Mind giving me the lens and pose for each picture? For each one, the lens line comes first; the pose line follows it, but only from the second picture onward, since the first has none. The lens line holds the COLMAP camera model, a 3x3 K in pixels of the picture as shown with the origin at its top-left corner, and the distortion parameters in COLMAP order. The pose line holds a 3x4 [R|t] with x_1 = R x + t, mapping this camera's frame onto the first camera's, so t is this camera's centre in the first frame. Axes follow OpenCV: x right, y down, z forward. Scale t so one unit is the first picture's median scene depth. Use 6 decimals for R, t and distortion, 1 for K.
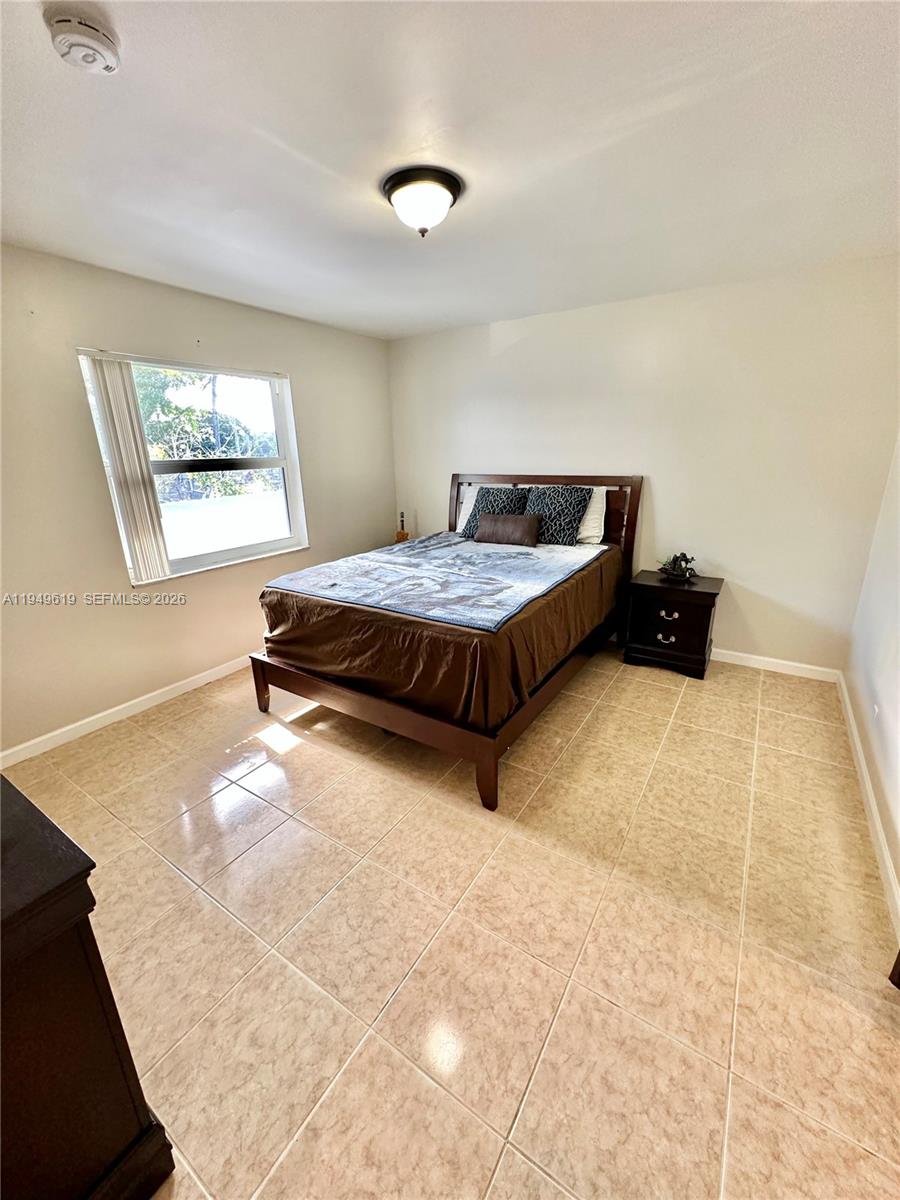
lens RADIAL K [[480.4, 0, 450.8], [0, 480.4, 601.3], [0, 0, 1]] dist [0.003046, 0.000505]
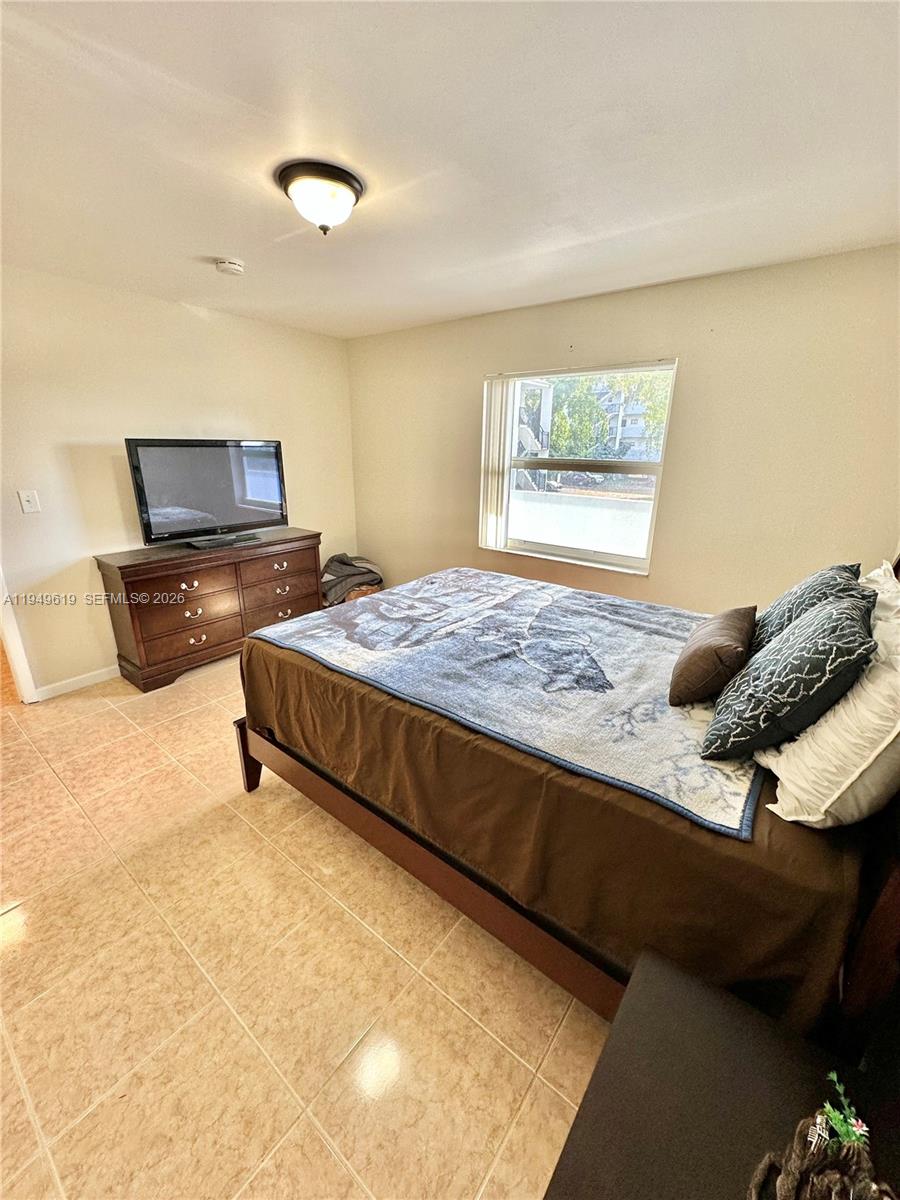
lens RADIAL K [[480.4, 0, 450.0], [0, 480.4, 601.9], [0, 0, 1]] dist [0.003046, 0.000505]
pose [[-0.088452, 0.332245, -0.939037, 0.877820], [-0.312217, 0.885976, 0.342880, -0.431721], [0.945884, 0.323511, 0.025366, 1.205396]]
